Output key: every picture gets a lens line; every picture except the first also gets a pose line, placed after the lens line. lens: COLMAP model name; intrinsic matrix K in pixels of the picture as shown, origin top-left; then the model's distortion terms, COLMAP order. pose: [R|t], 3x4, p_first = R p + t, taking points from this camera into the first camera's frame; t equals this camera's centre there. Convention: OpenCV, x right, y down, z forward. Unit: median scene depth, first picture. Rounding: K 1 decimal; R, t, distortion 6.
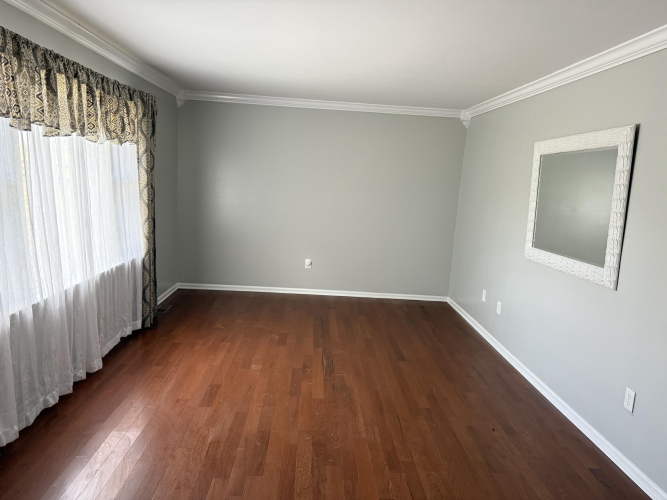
lens RADIAL K [[461.9, 0, 332.3], [0, 461.9, 251.1], [0, 0, 1]] dist [0.001608, -0.000537]
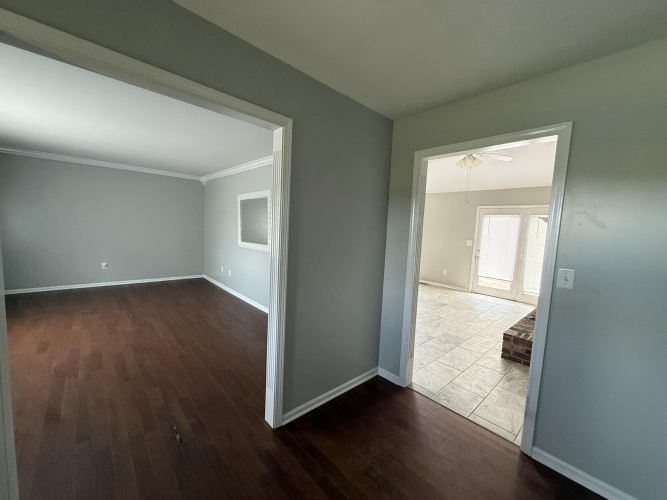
lens RADIAL K [[265.8, 0, 330.3], [0, 265.8, 251.4], [0, 0, 1]] dist [0.000252, -0.000004]
pose [[0.762923, -0.082810, 0.641163, -0.070834], [0.098879, 0.995040, 0.010858, 0.074257], [-0.638882, 0.055113, 0.767328, -0.280361]]
